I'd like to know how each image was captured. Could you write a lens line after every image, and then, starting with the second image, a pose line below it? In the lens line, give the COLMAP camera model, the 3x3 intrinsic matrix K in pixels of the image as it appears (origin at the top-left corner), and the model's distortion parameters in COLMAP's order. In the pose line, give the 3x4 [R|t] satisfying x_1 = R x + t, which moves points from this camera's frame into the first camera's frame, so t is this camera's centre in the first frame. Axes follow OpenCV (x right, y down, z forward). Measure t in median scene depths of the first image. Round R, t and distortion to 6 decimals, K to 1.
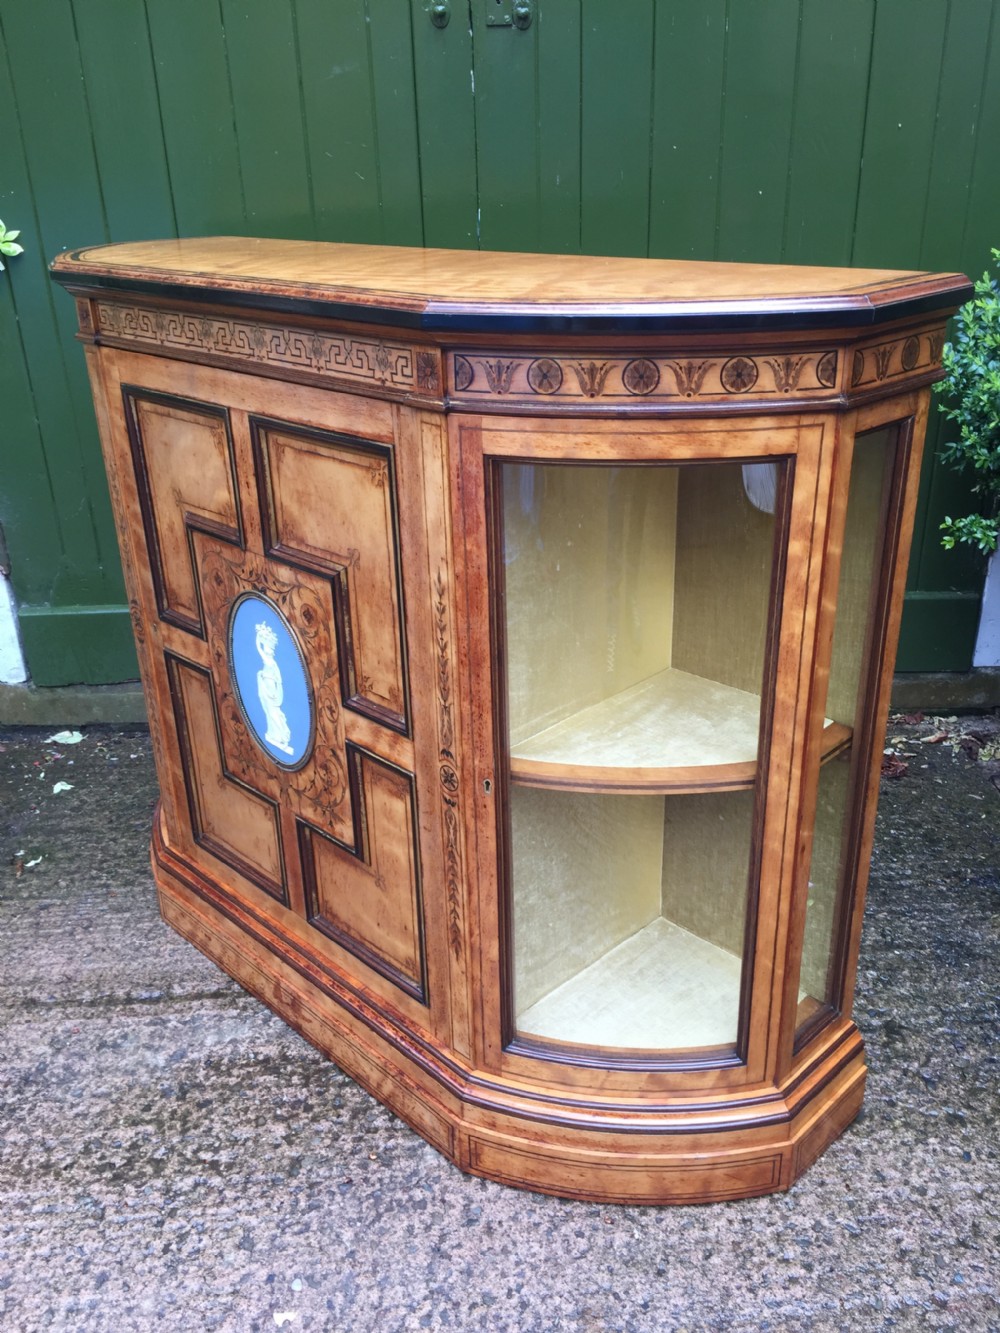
lens RADIAL K [[1147.2, 0, 498.0], [0, 1147.2, 674.5], [0, 0, 1]] dist [0.069092, -0.095607]
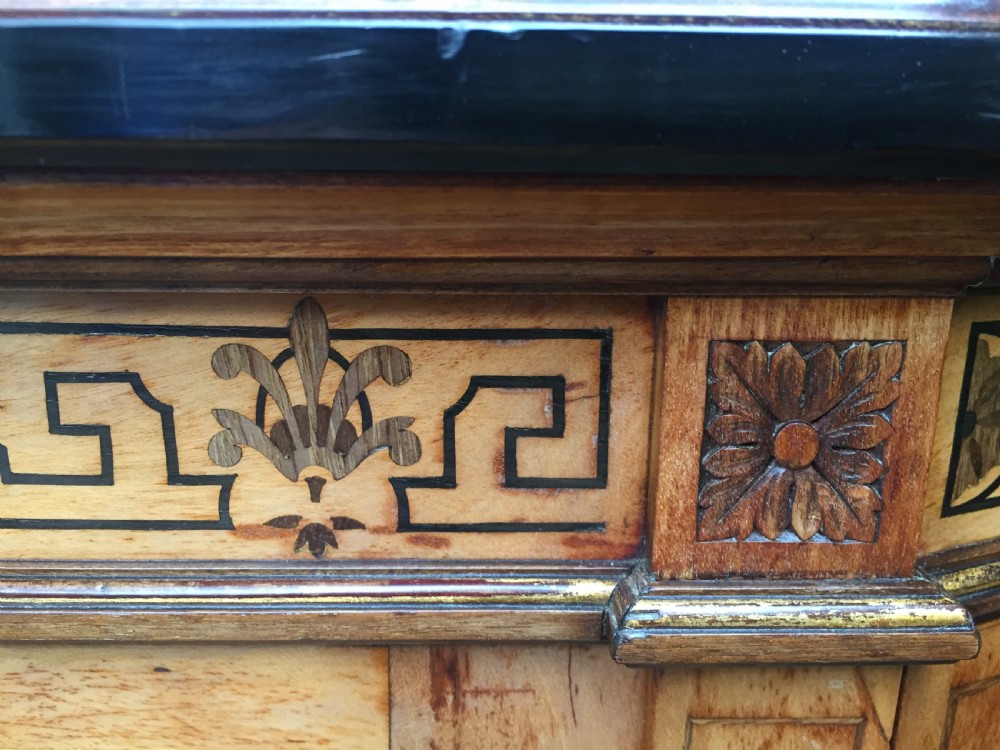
lens RADIAL K [[860.6, 0, 504.0], [0, 860.6, 370.3], [0, 0, 1]] dist [0.069092, -0.095607]
pose [[0.675190, -0.153367, 0.721524, -0.146867], [0.273941, 0.960328, -0.052223, -0.231395], [-0.684890, 0.232915, 0.690417, 0.783302]]
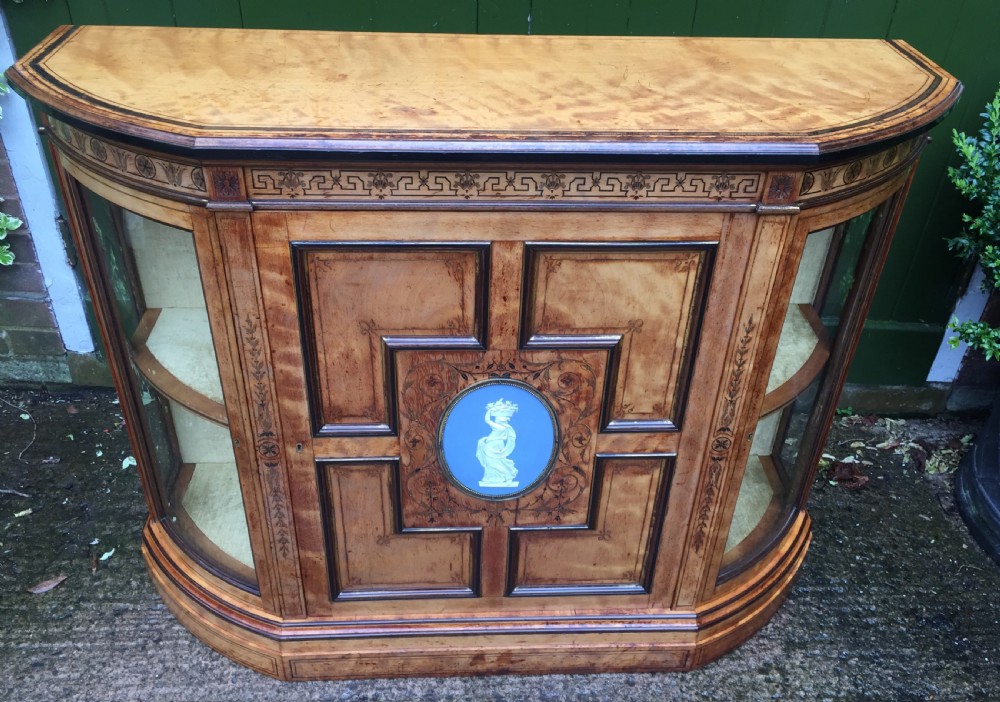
lens RADIAL K [[880.9, 0, 494.0], [0, 880.9, 329.7], [0, 0, 1]] dist [0.067713, -0.093448]
pose [[0.658962, -0.390874, 0.642640, -0.845573], [0.264558, 0.920226, 0.288433, -0.414975], [-0.704115, -0.020050, 0.709803, 0.413135]]
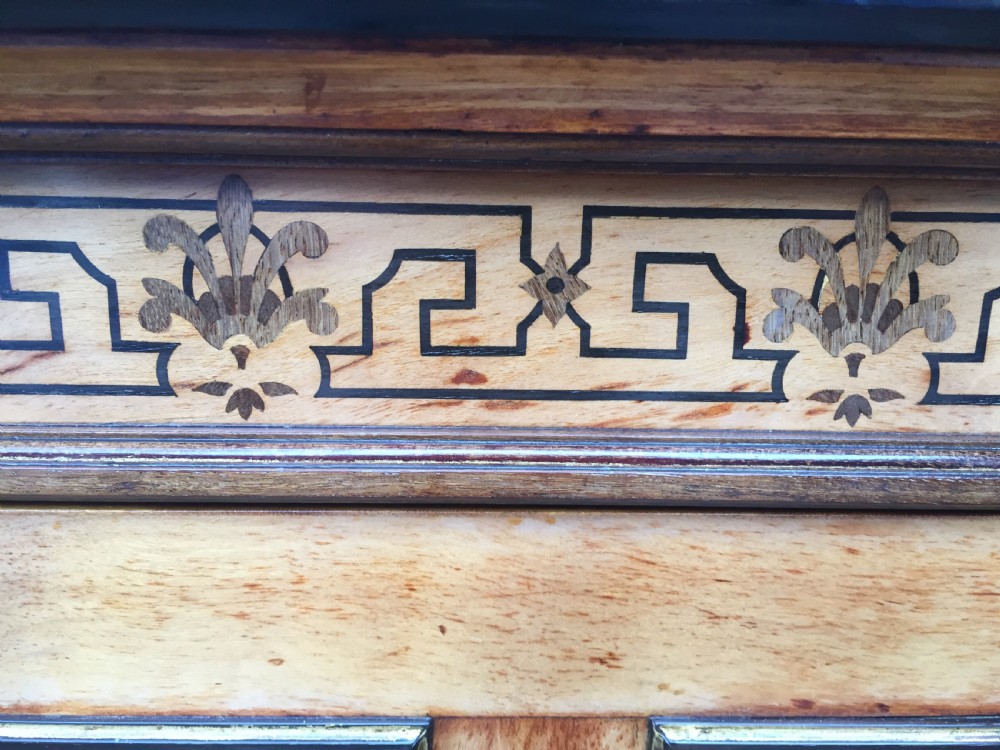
lens RADIAL K [[860.6, 0, 494.9], [0, 860.6, 375.7], [0, 0, 1]] dist [0.069092, -0.095607]
pose [[0.682762, -0.144616, 0.716186, -0.321445], [0.267980, 0.961470, -0.061328, -0.280294], [-0.679722, 0.233796, 0.695210, 0.937651]]
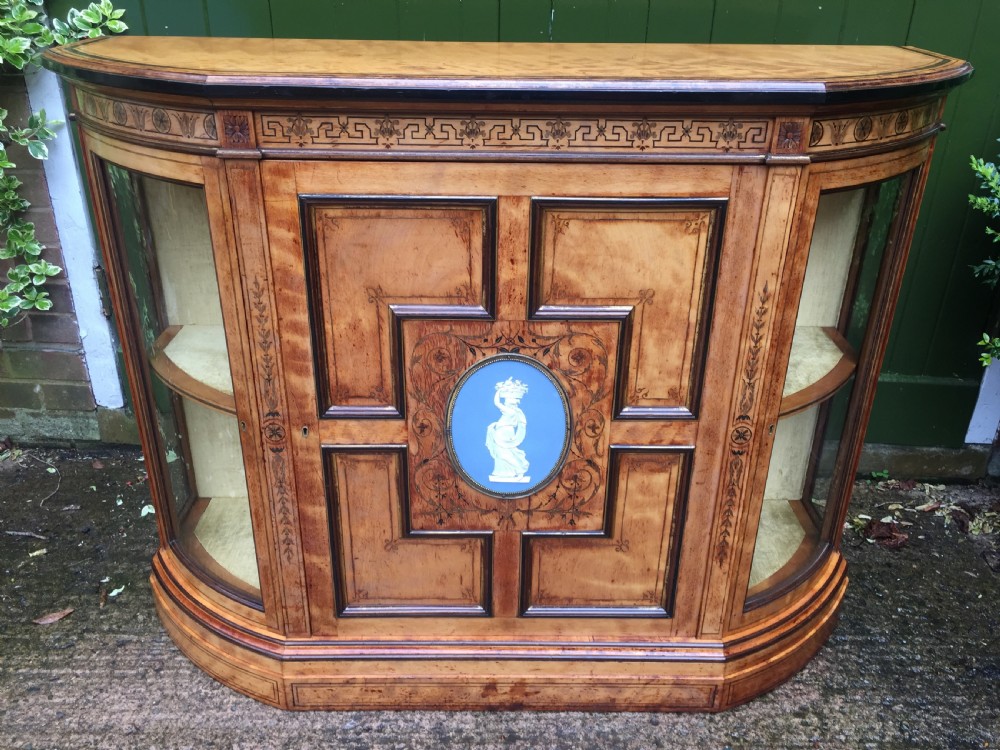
lens RADIAL K [[860.6, 0, 494.2], [0, 860.6, 375.6], [0, 0, 1]] dist [0.069092, -0.095607]
pose [[0.691227, -0.294013, 0.660123, -0.870278], [0.268850, 0.952547, 0.142737, -0.195079], [-0.670764, 0.078810, 0.737471, 0.423460]]
